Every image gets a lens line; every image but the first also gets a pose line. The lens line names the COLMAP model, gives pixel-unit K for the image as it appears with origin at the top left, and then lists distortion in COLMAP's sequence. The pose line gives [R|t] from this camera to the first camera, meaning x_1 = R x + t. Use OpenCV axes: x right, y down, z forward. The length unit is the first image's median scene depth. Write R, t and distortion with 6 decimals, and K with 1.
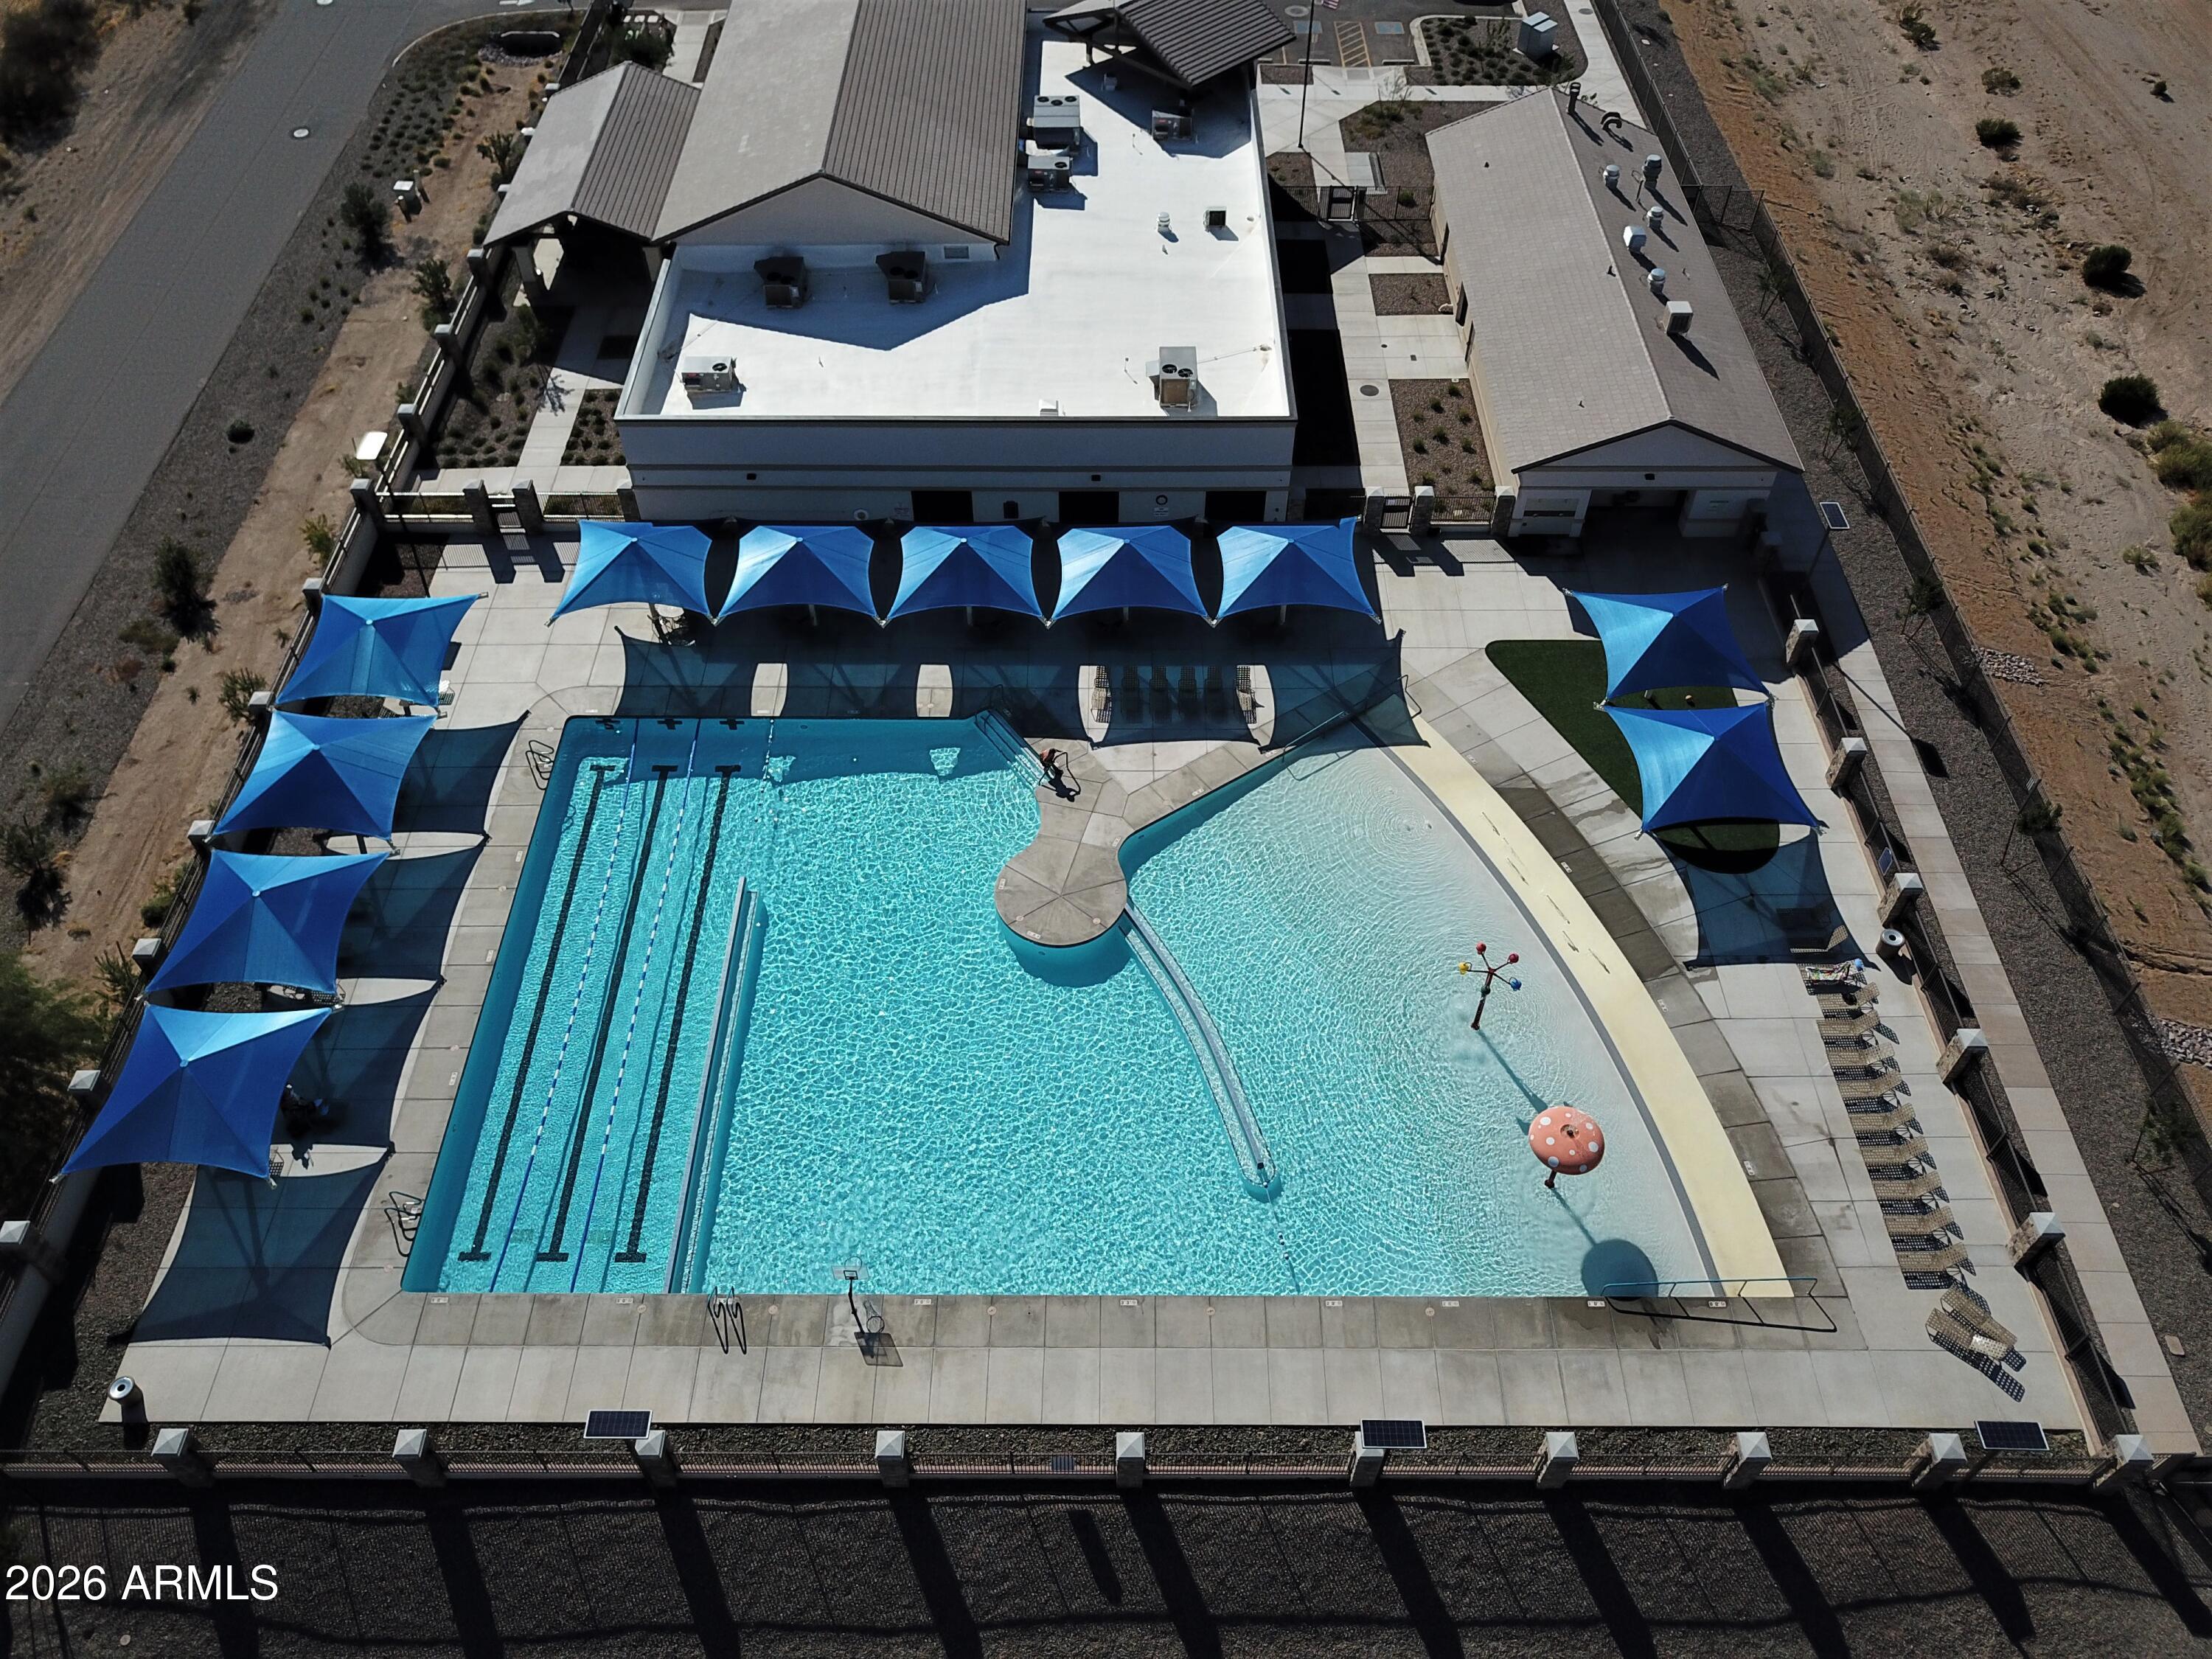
lens RADIAL K [[1687.5, 0, 1087.9], [0, 1687.5, 825.6], [0, 0, 1]] dist [-0.003948, 0.014192]
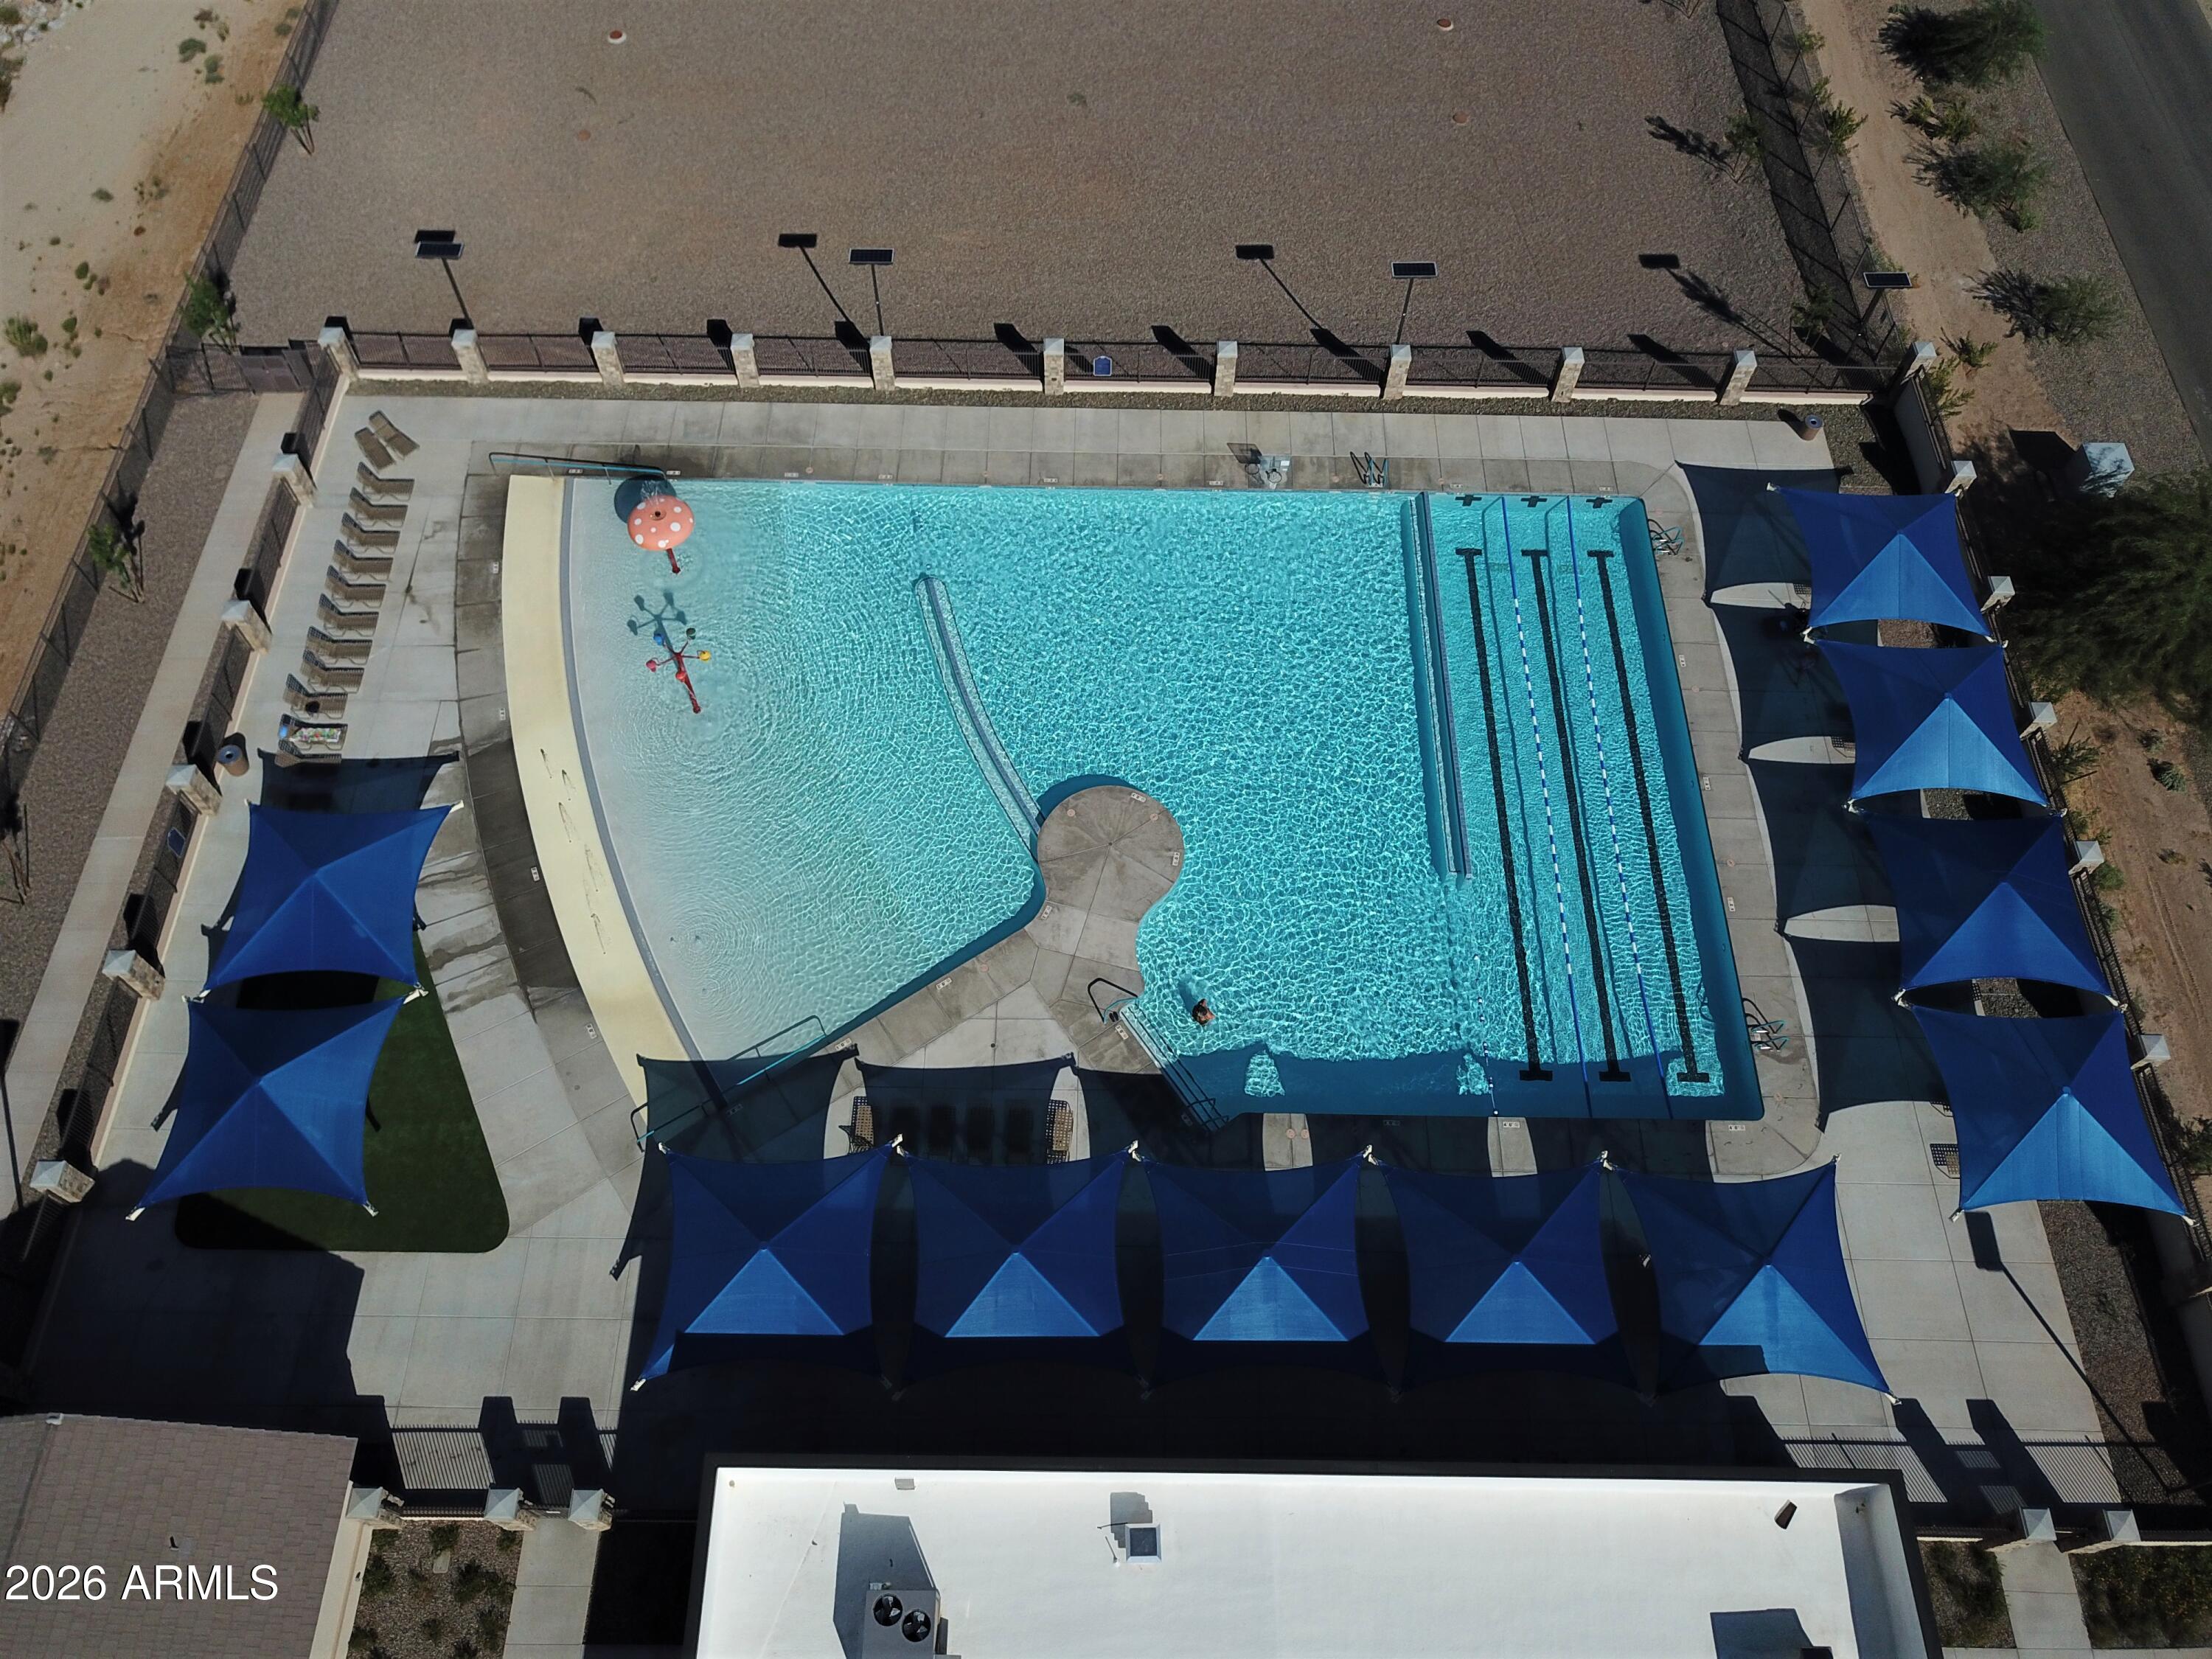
lens RADIAL K [[1687.5, 0, 1087.9], [0, 1687.5, 825.6], [0, 0, 1]] dist [-0.003948, 0.014192]
pose [[-0.999907, -0.010803, -0.008316, 0.004140], [-0.004340, -0.326034, 0.945348, -0.927902], [-0.012924, 0.945296, 0.325957, 0.797013]]
